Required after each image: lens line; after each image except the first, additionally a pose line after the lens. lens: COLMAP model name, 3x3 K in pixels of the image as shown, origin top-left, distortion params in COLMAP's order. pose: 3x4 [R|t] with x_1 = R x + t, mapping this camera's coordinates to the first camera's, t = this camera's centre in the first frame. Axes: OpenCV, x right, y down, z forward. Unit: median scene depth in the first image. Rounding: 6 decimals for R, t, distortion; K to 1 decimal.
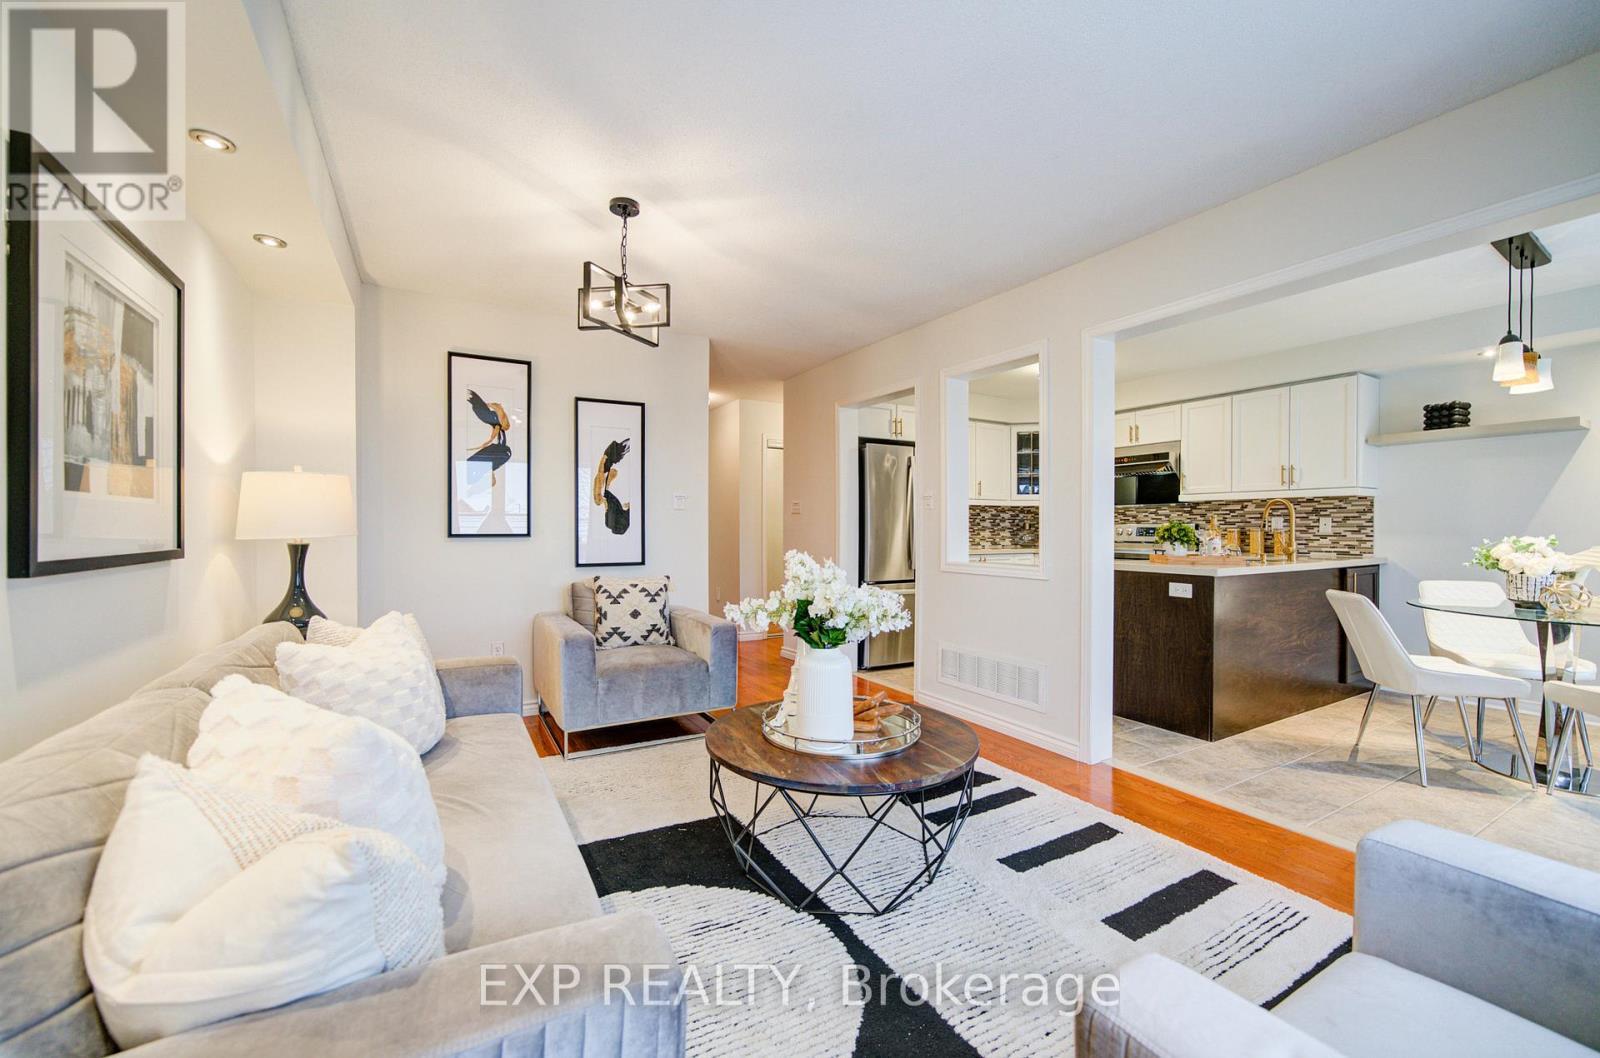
lens RADIAL K [[626.4, 0, 795.8], [0, 626.4, 529.6], [0, 0, 1]] dist [0.002927, 0.000010]
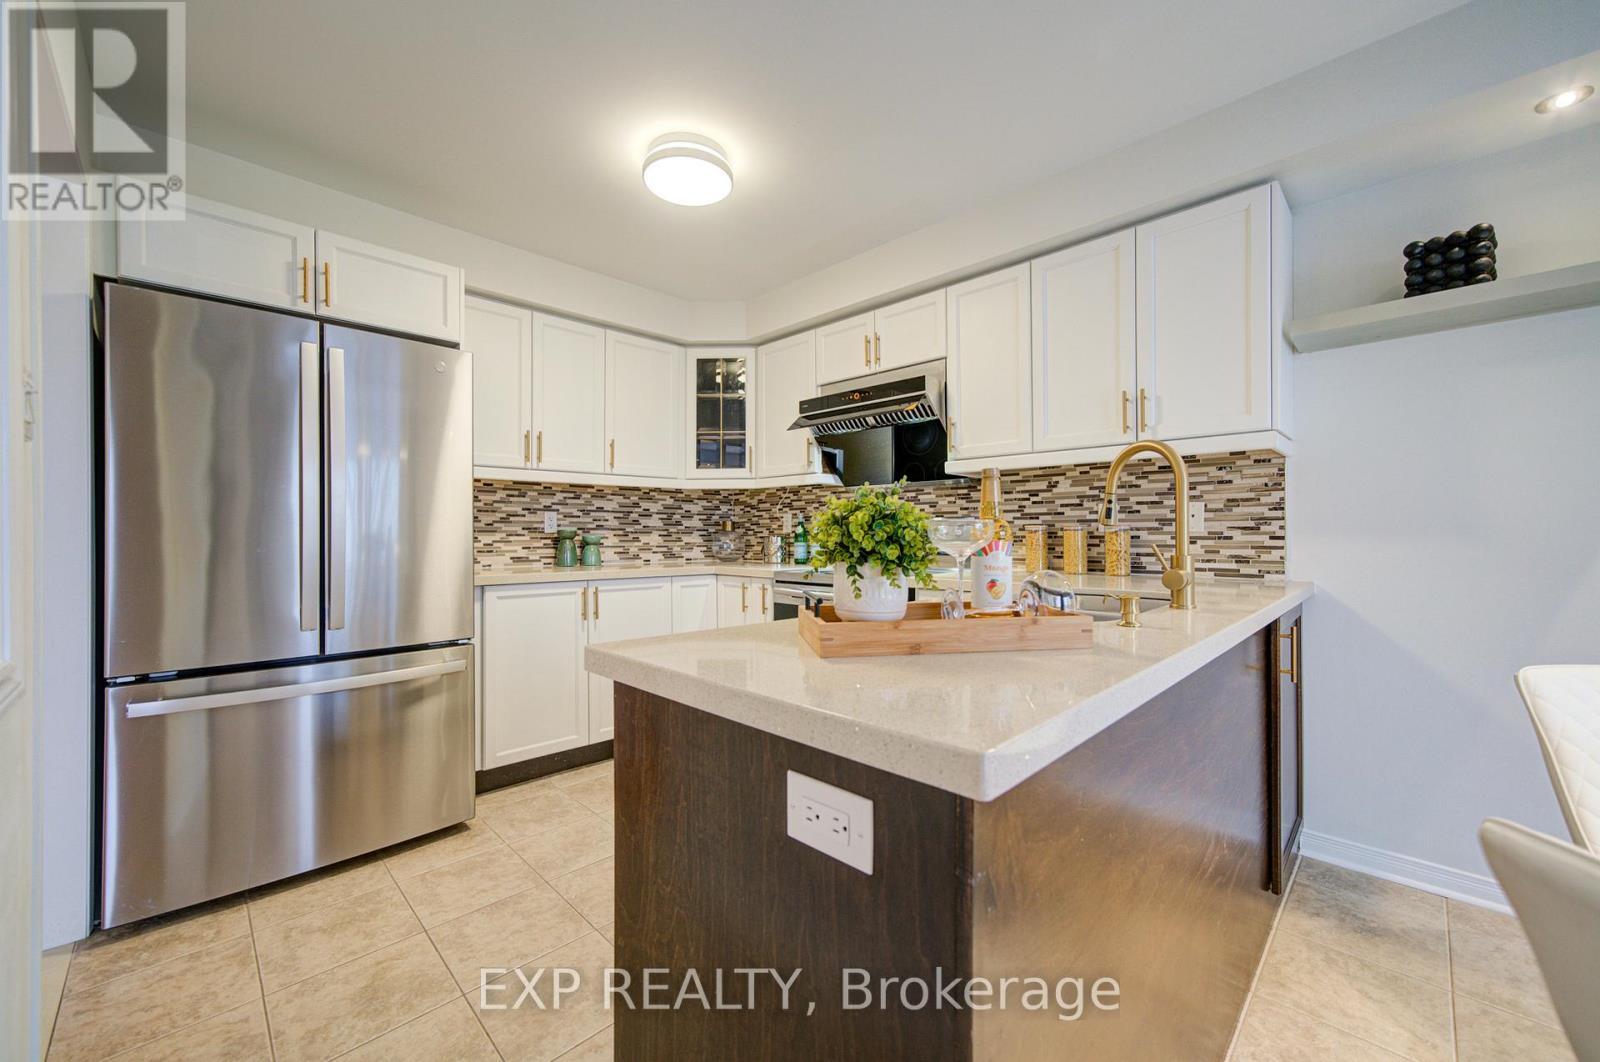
lens RADIAL K [[630.1, 0, 805.0], [0, 630.1, 533.0], [0, 0, 1]] dist [-0.008192, 0.000227]
pose [[0.964285, -0.005451, 0.264811, 0.376970], [0.006460, 0.999975, -0.002938, 0.005031], [-0.264788, 0.004543, 0.964296, 0.550746]]
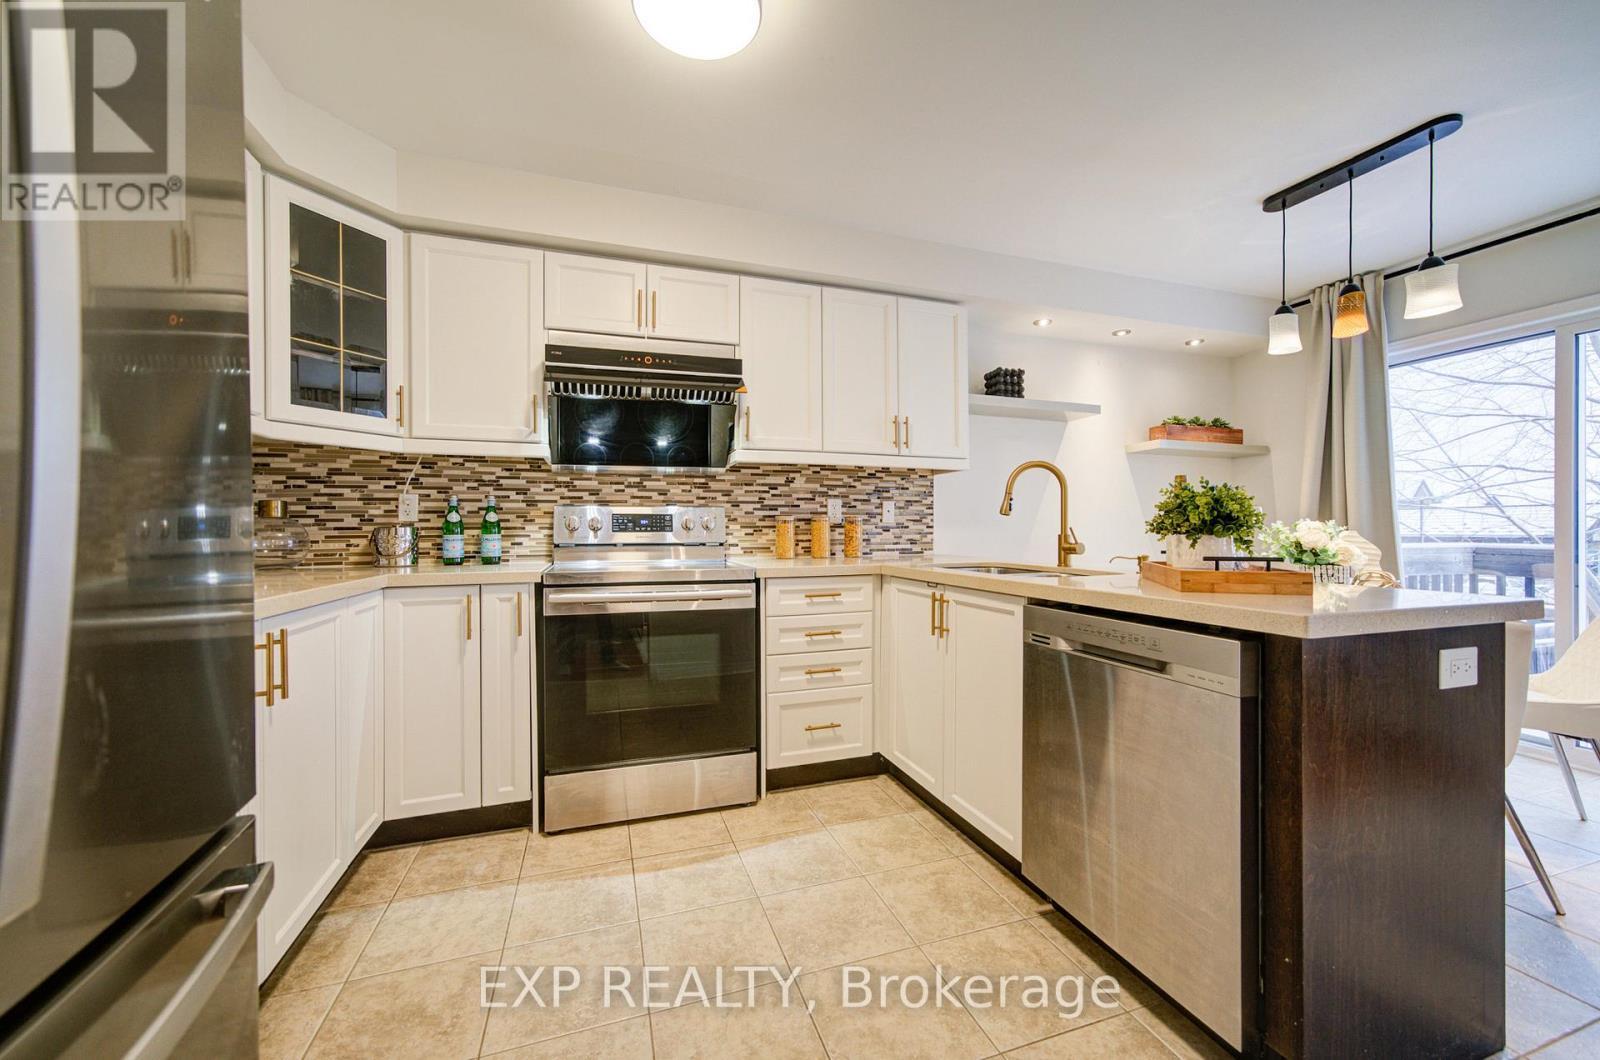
lens RADIAL K [[630.1, 0, 795.6], [0, 630.1, 526.8], [0, 0, 1]] dist [-0.008192, 0.000227]
pose [[0.210617, -0.001041, 0.977568, 0.123436], [0.006106, 0.999981, -0.000251, 0.008457], [-0.977550, 0.006022, 0.210619, 0.881264]]
